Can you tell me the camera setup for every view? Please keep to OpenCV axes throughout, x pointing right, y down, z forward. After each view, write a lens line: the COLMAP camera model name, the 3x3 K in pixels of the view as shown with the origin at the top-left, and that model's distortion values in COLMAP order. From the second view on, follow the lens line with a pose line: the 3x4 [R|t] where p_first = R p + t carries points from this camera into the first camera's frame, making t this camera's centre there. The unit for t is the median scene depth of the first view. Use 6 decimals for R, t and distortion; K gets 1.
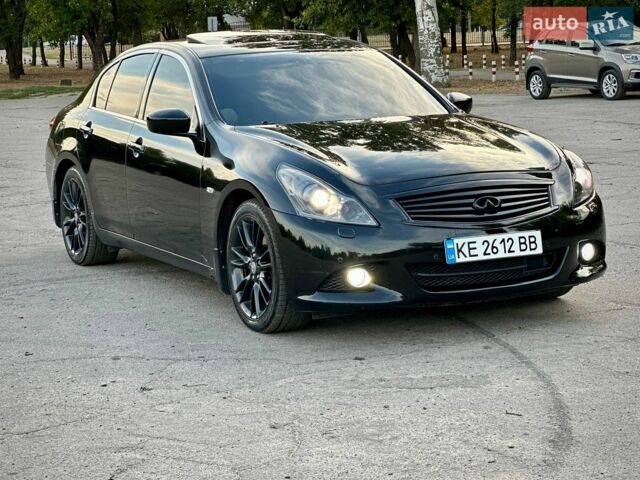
lens RADIAL K [[1735.0, 0, 319.4], [0, 1735.0, 239.4], [0, 0, 1]] dist [0.295302, 0.000000]
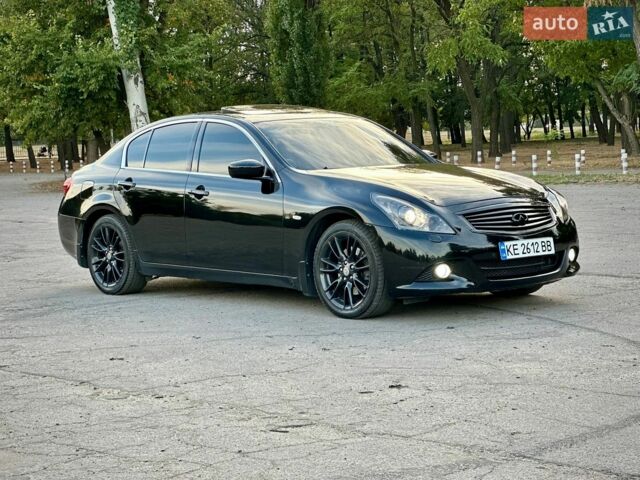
lens RADIAL K [[1735.0, 0, 320.1], [0, 1735.0, 239.4], [0, 0, 1]] dist [0.295302, 0.000000]
pose [[0.958072, -0.017407, 0.285999, -0.460007], [0.038314, 0.996972, -0.067669, 0.085472], [-0.283955, 0.075789, 0.955838, -0.297830]]
